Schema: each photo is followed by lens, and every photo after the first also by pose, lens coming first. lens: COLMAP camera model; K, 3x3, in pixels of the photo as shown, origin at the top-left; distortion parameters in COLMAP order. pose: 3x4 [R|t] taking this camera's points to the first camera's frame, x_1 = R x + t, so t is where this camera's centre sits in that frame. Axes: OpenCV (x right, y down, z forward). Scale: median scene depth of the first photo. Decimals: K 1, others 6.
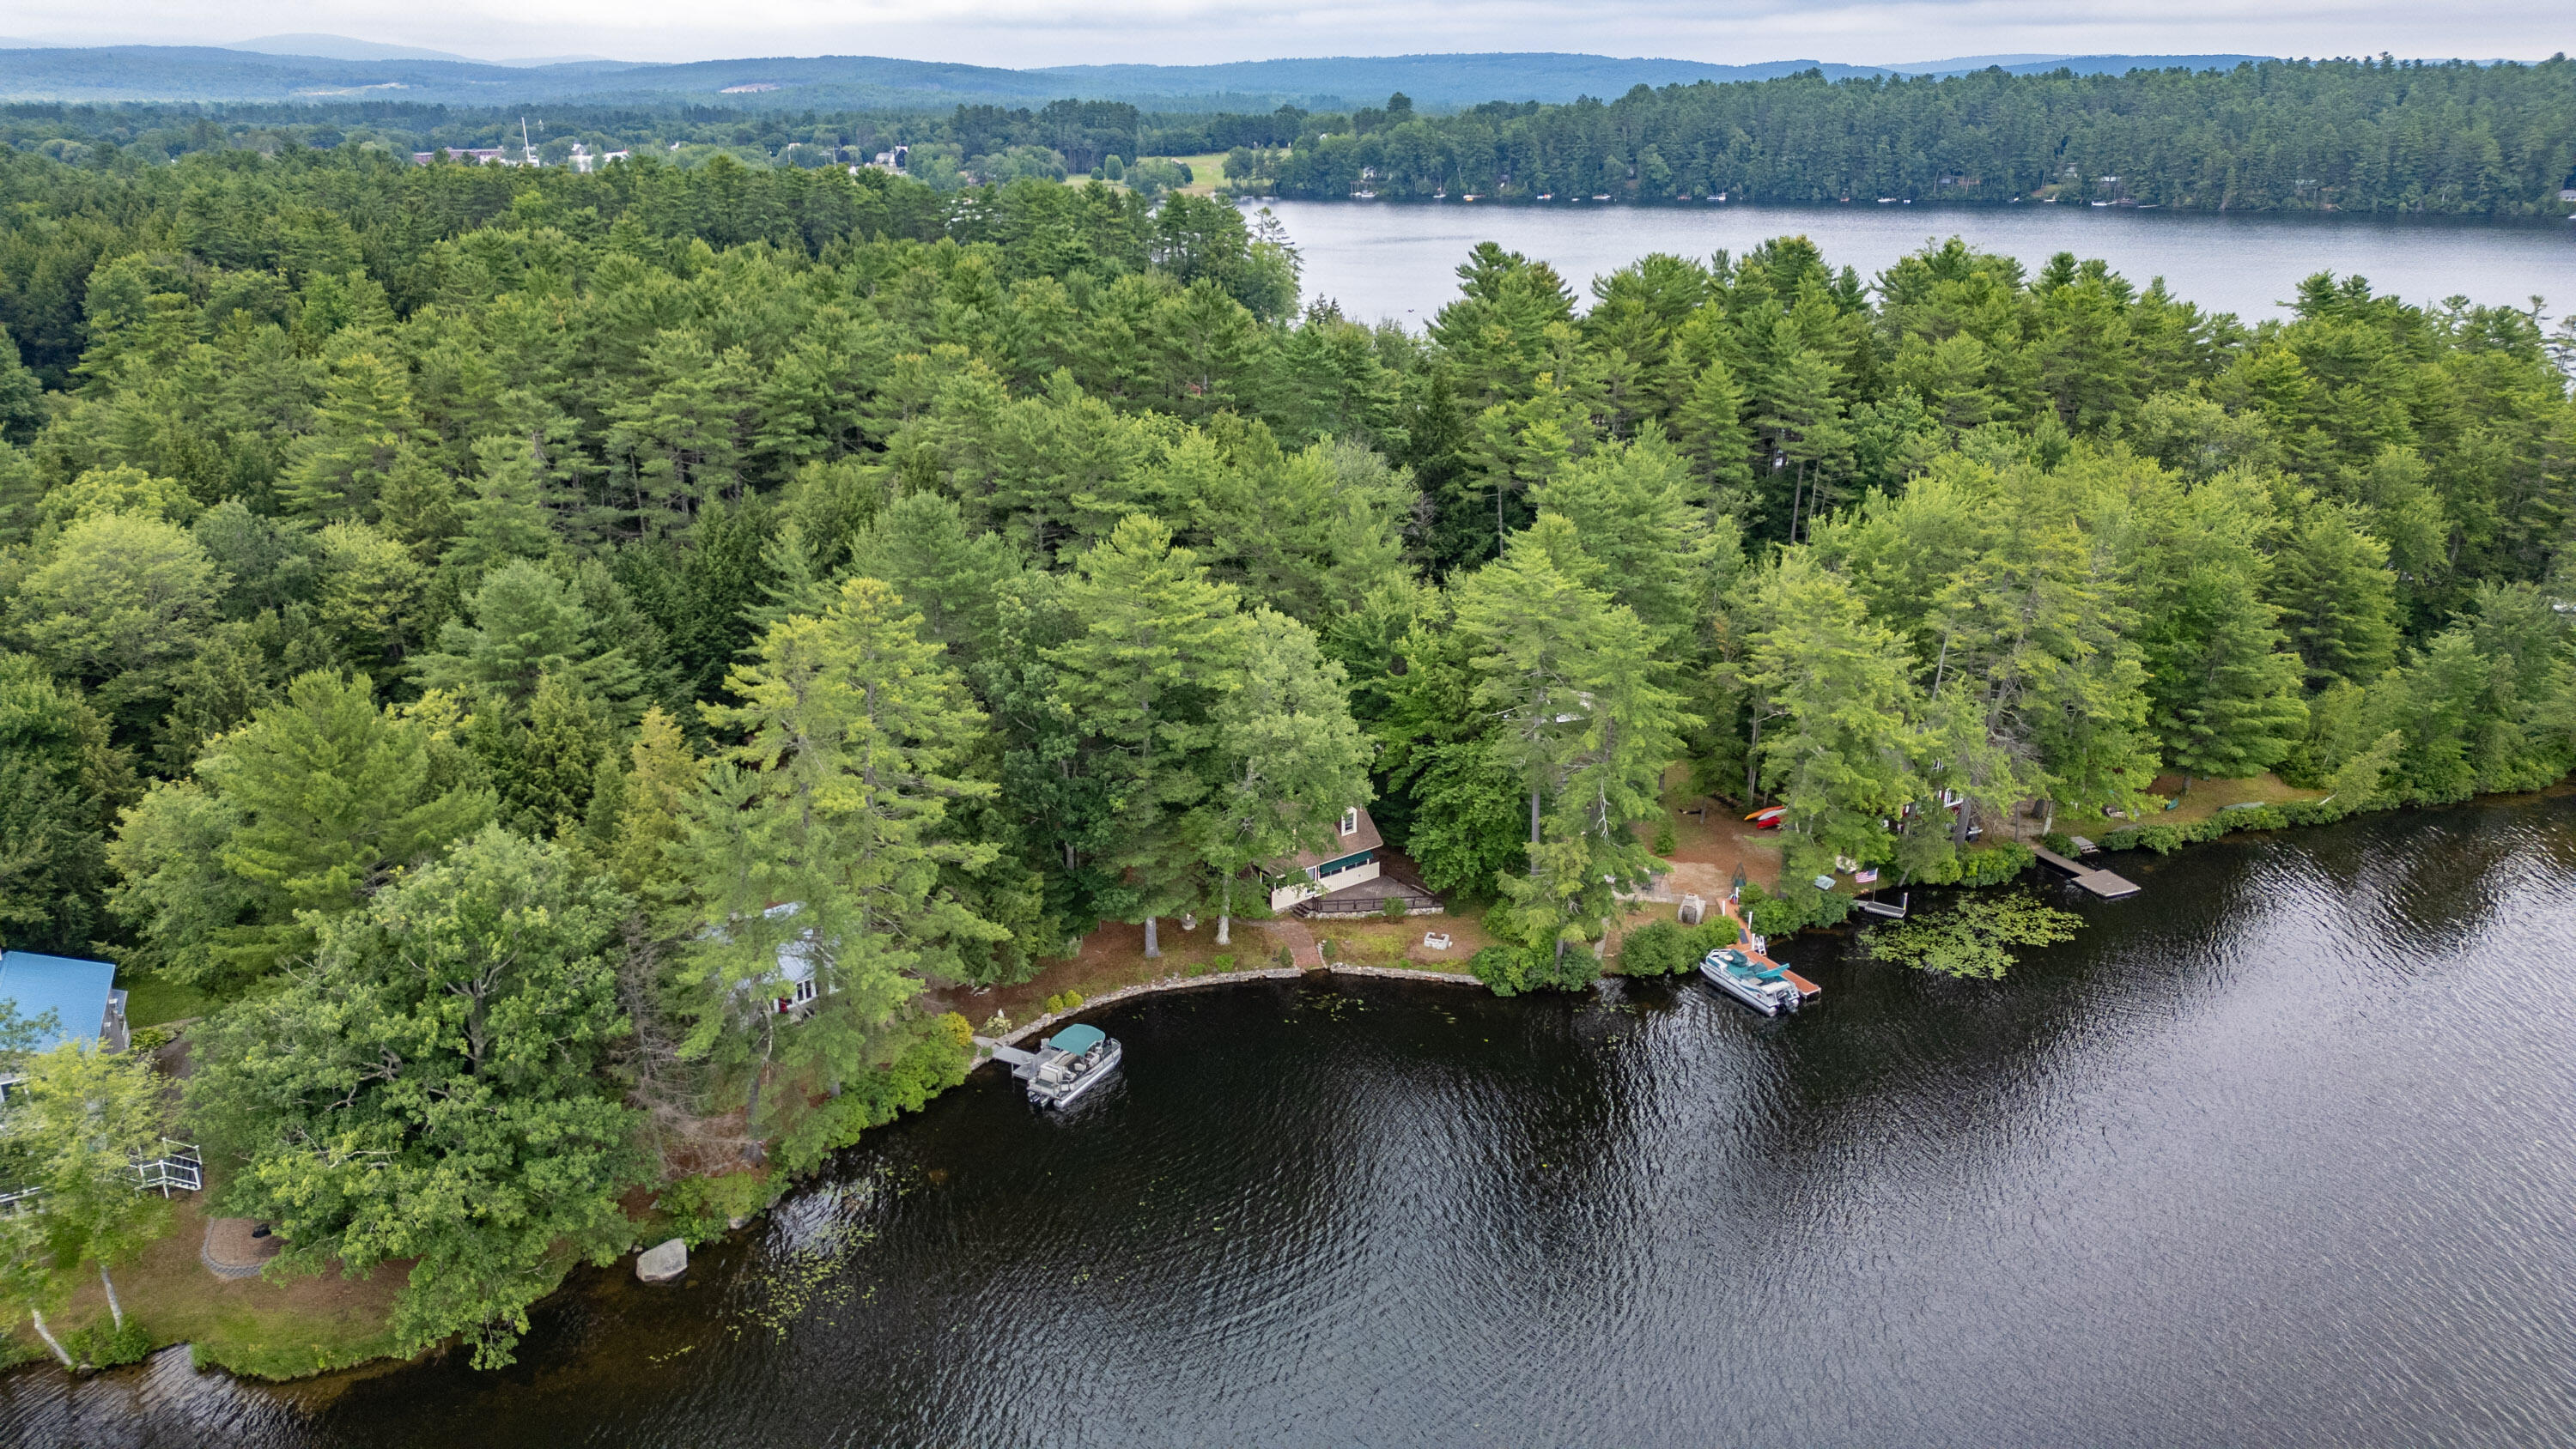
lens RADIAL K [[1807.7, 0, 1289.5], [0, 1807.7, 721.5], [0, 0, 1]] dist [0.075068, -0.074675]
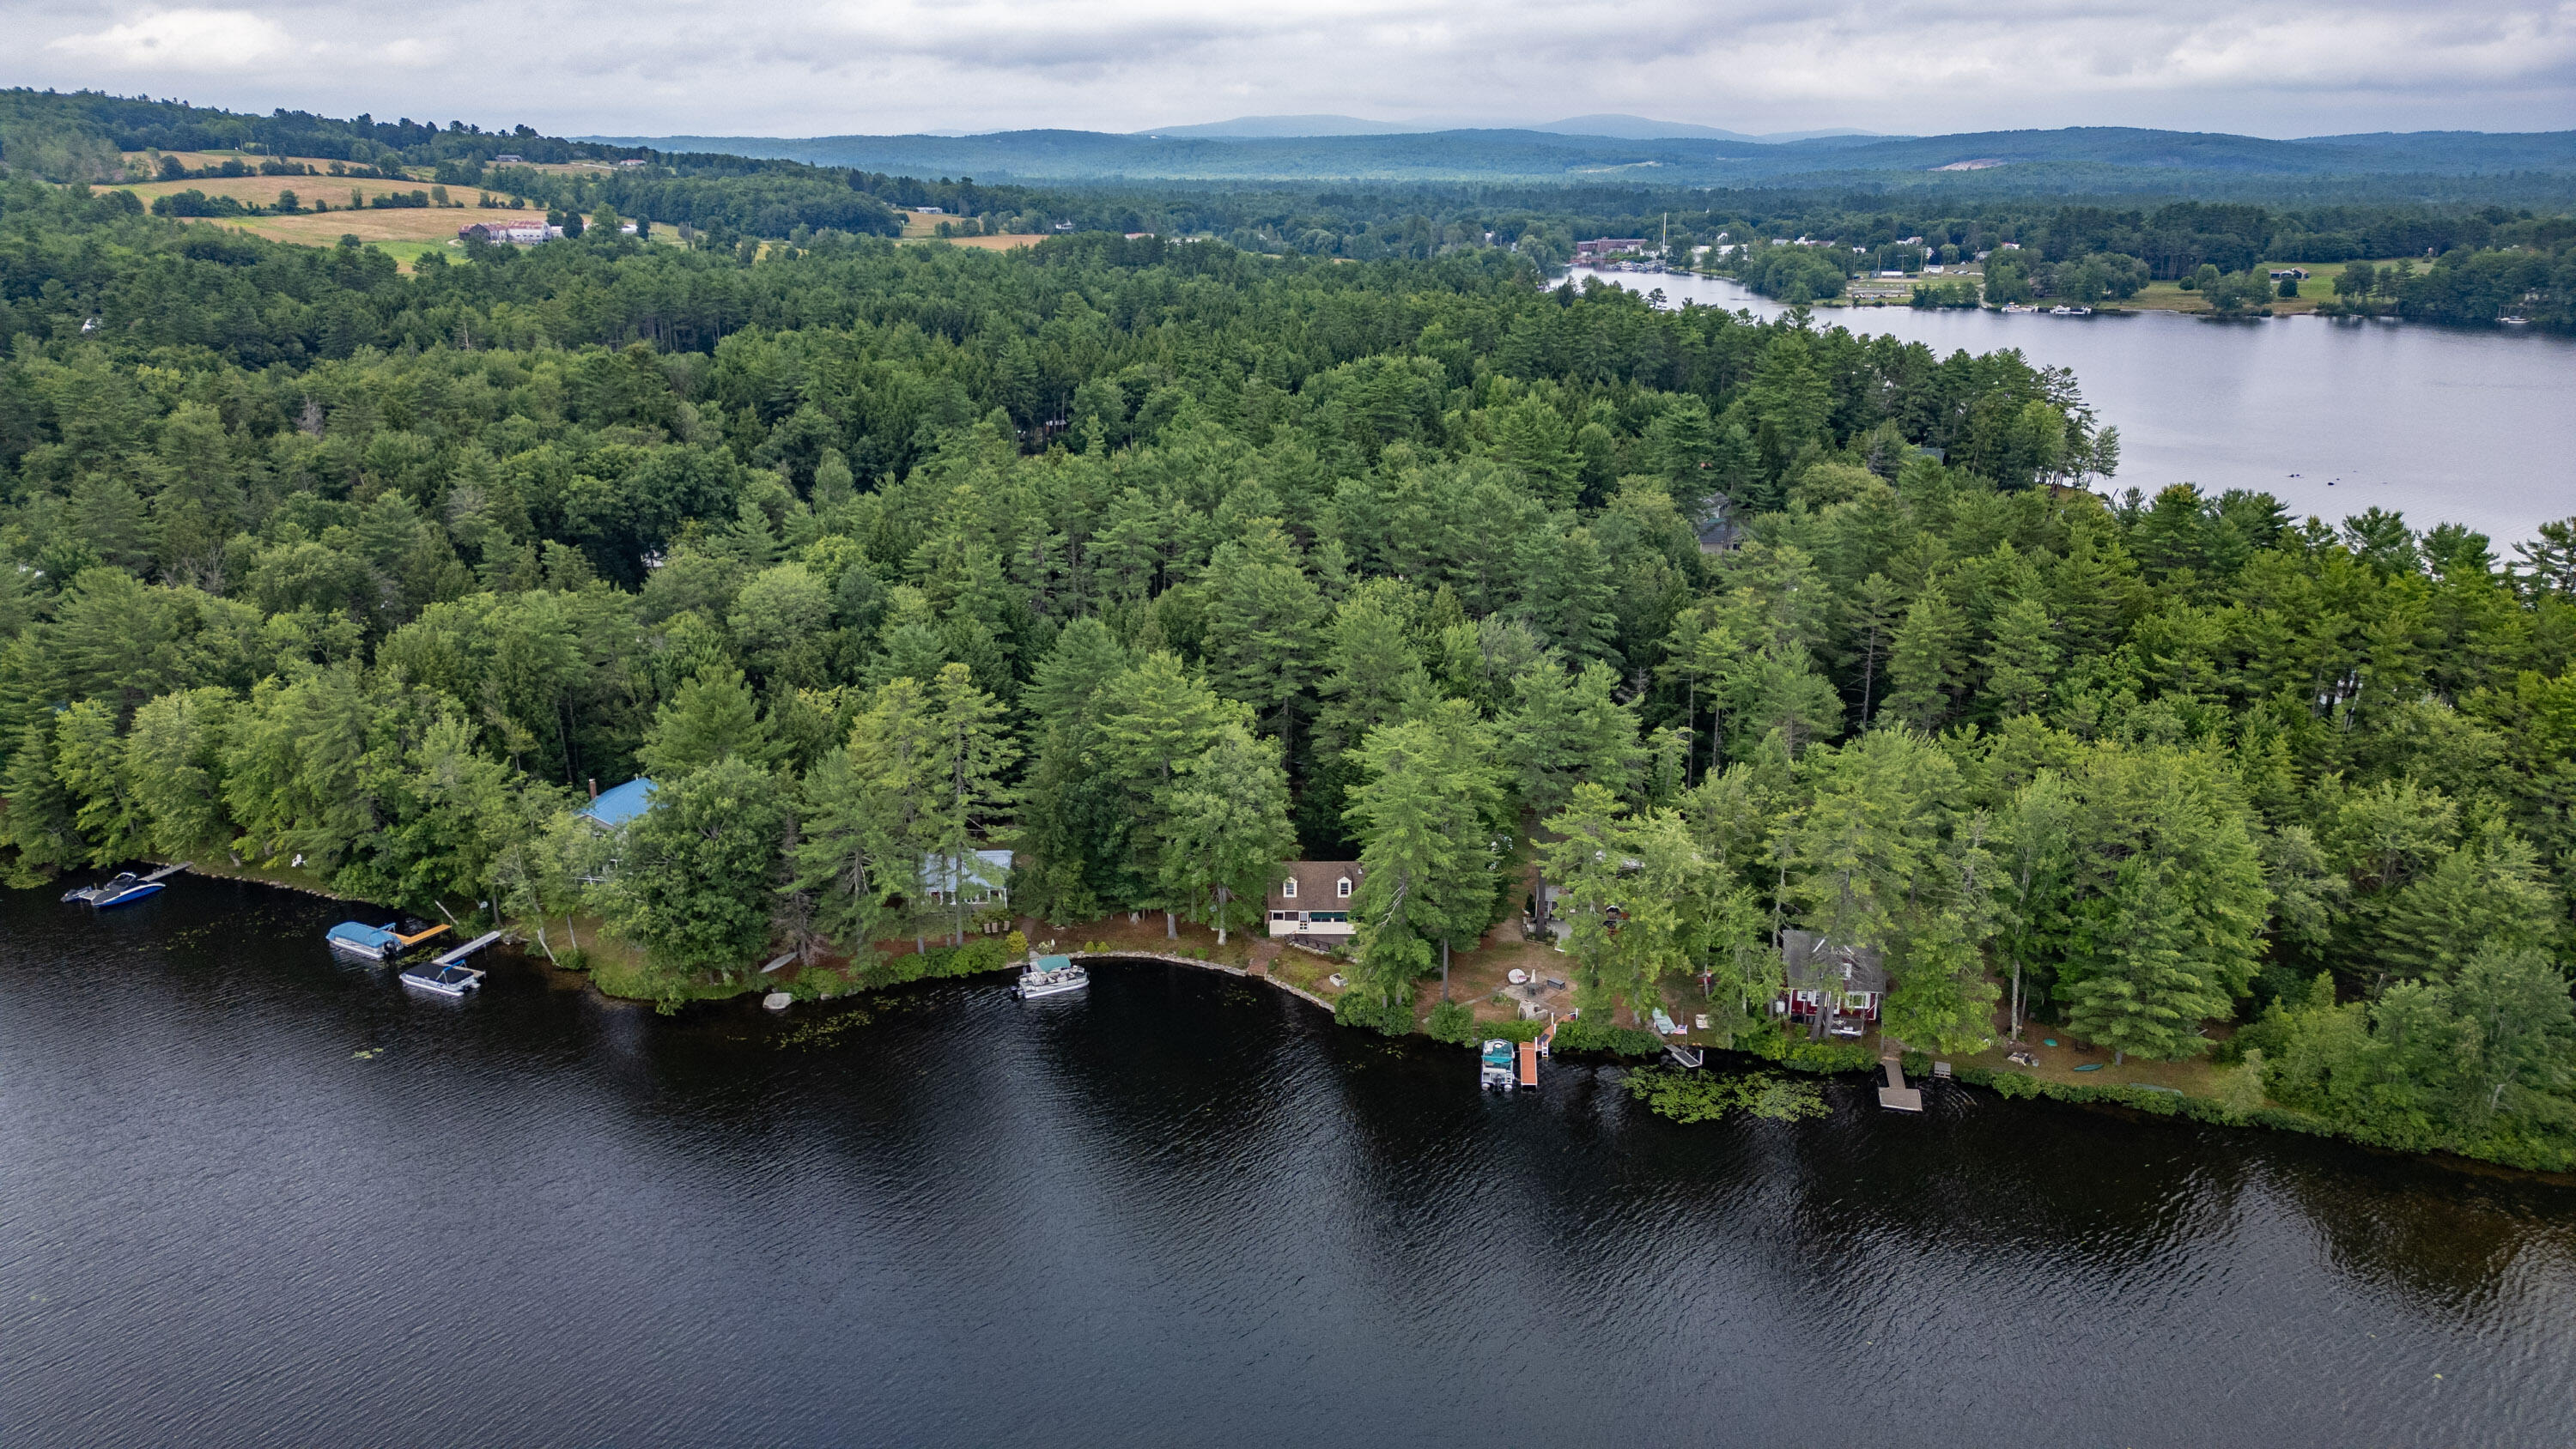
lens RADIAL K [[1807.7, 0, 1284.5], [0, 1807.7, 712.7], [0, 0, 1]] dist [0.075068, -0.074675]
pose [[0.803551, 0.179096, -0.567654, 0.775910], [-0.200188, 0.979422, 0.025631, -0.106367], [0.560563, 0.093042, 0.822868, -0.200475]]
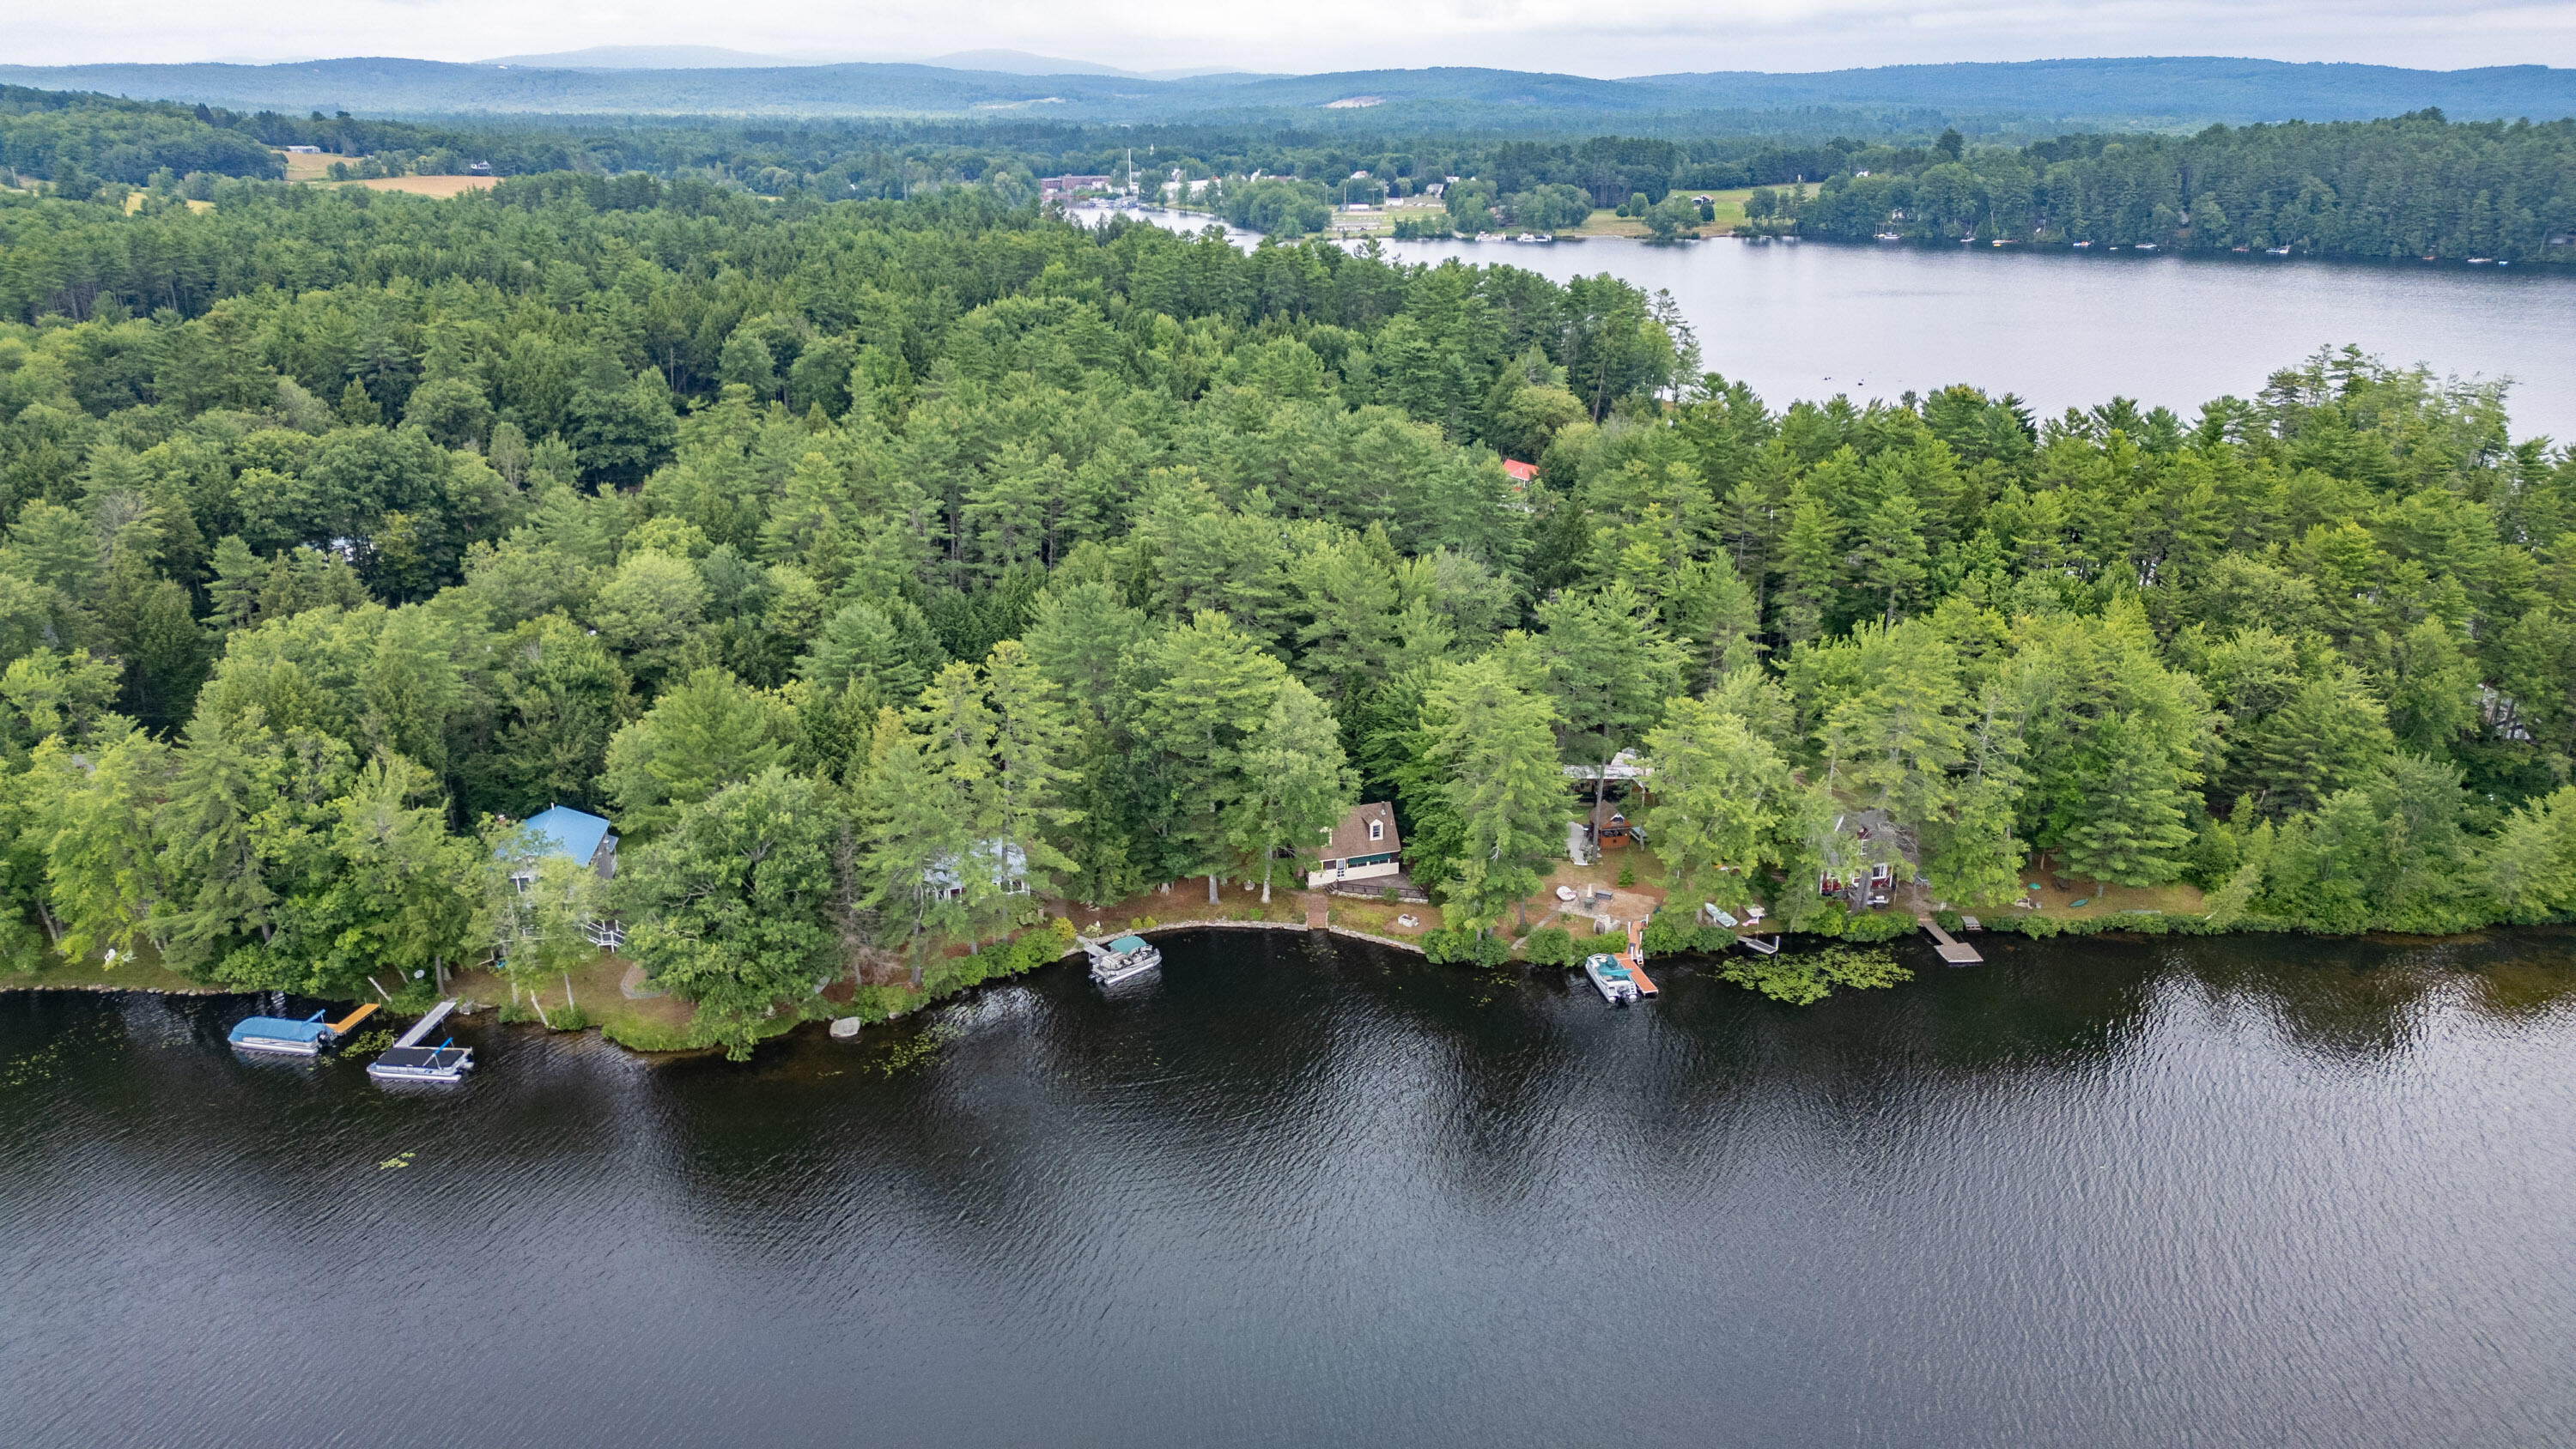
lens RADIAL K [[1807.7, 0, 1284.4], [0, 1807.7, 712.3], [0, 0, 1]] dist [0.075068, -0.074675]
pose [[0.950042, 0.103452, -0.294479, 0.372042], [-0.105199, 0.994401, 0.009949, -0.043158], [0.293859, 0.021527, 0.955606, -0.370668]]
